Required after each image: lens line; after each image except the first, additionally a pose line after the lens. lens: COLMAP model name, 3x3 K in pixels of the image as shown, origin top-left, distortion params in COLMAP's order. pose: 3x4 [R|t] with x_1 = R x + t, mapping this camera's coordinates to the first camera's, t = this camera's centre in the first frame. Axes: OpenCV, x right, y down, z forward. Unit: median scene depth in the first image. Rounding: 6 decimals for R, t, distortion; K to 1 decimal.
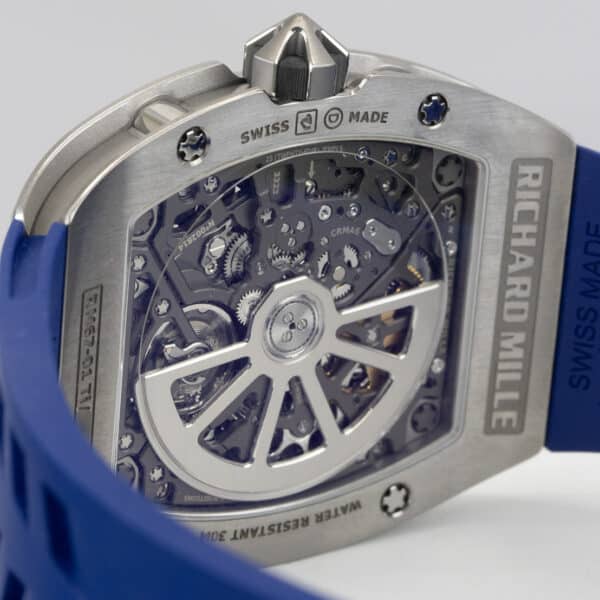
lens RADIAL K [[3712.2, 0, 300.0], [0, 3712.2, 300.0], [0, 0, 1]] dist [-0.206676, 20.999981]
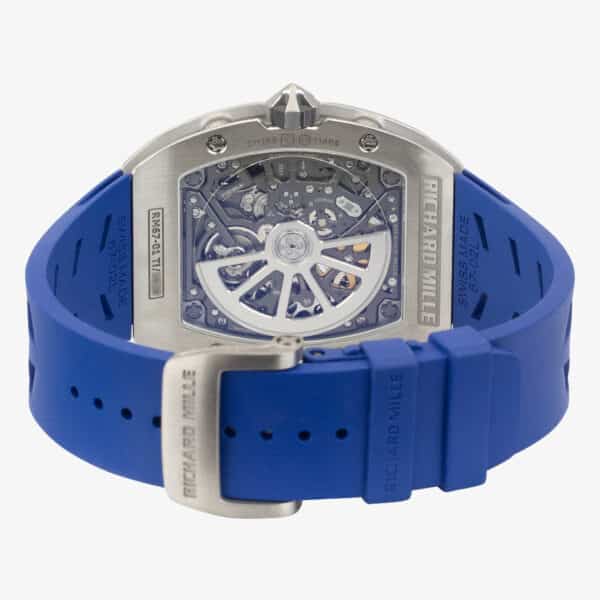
lens RADIAL K [[3712.2, 0, 300.0], [0, 3712.2, 300.0], [0, 0, 1]] dist [-0.206676, 20.999981]
pose [[0.862648, 0.147607, -0.483787, 0.907935], [-0.138952, 0.988829, 0.053933, -0.067620], [0.486344, 0.020698, 0.873522, -0.639052]]
